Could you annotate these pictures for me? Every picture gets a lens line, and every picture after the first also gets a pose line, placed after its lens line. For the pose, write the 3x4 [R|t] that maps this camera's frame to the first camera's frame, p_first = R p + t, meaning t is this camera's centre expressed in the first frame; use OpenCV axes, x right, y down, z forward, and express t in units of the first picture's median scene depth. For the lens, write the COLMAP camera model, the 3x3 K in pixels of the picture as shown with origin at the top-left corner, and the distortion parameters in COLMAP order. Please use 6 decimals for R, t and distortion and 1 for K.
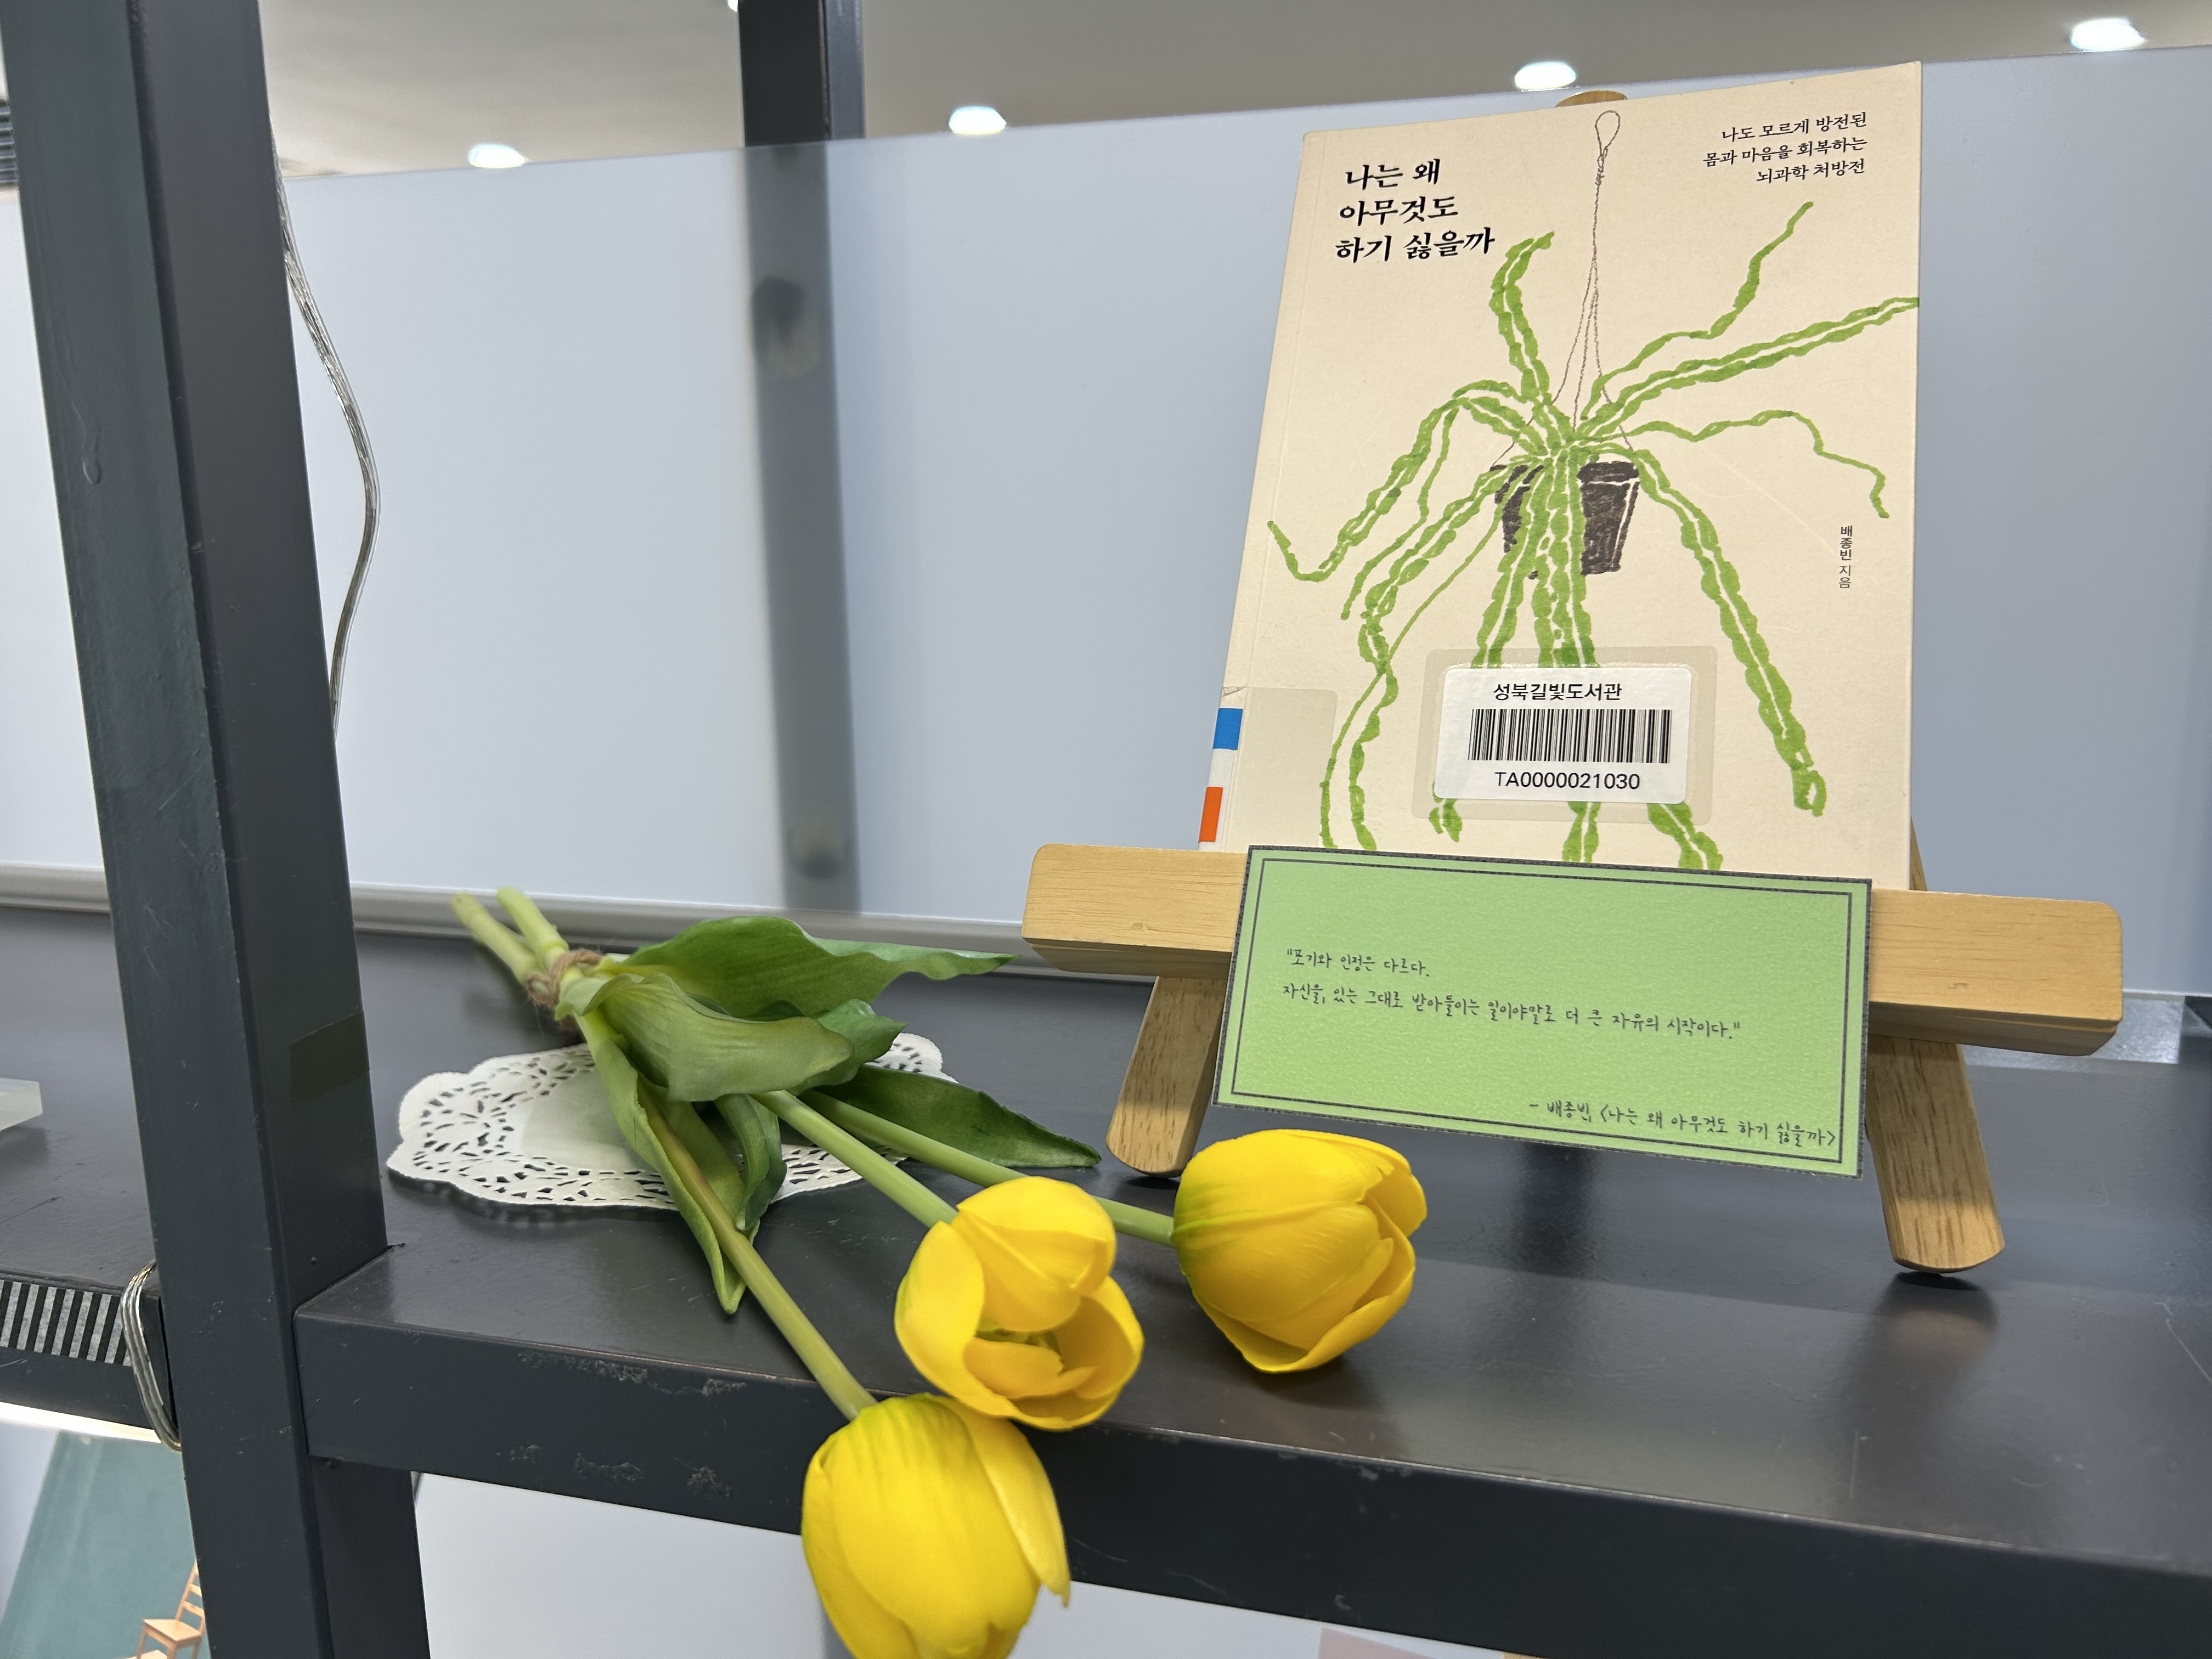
lens RADIAL K [[1690.1, 0, 1092.5], [0, 1690.1, 863.2], [0, 0, 1]] dist [0.024585, -0.031171]
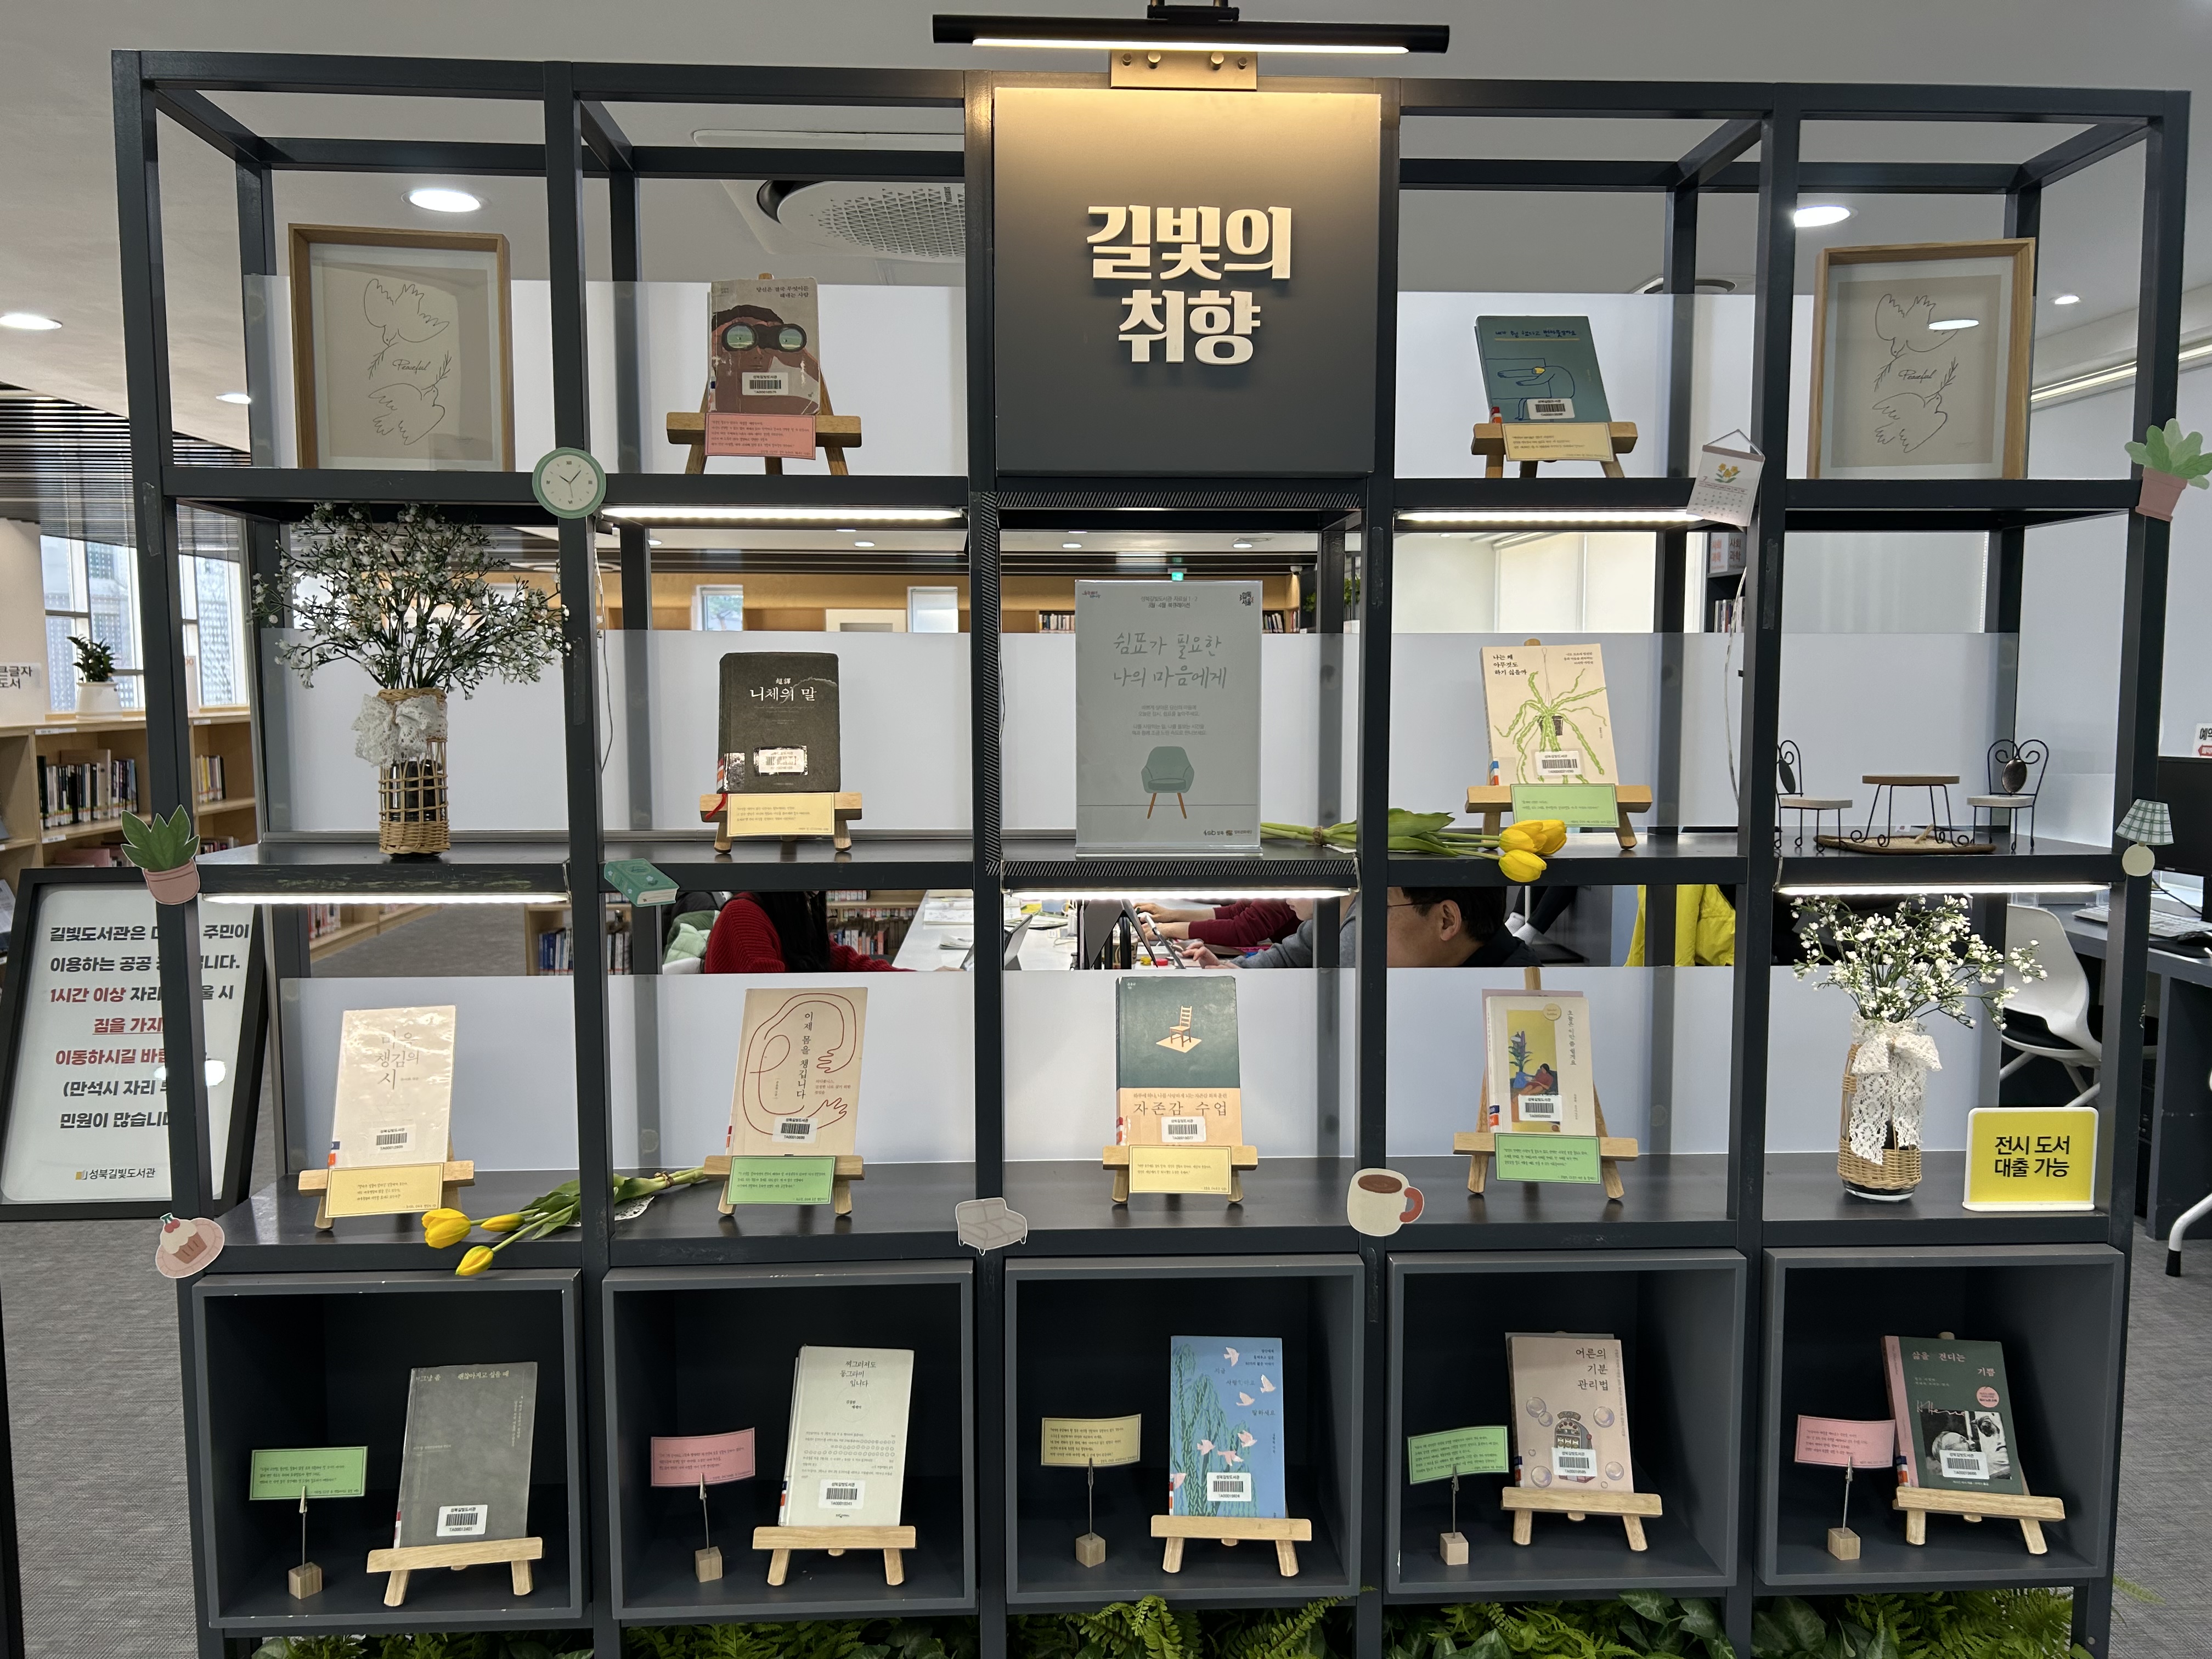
lens RADIAL K [[1690.1, 0, 1112.4], [0, 1690.1, 834.3], [0, 0, 1]] dist [0.024585, -0.031171]
pose [[0.944722, -0.020731, 0.327217, -2.828934], [0.059543, 0.992252, -0.109044, 0.649808], [-0.322422, 0.122500, 0.938636, -3.594850]]
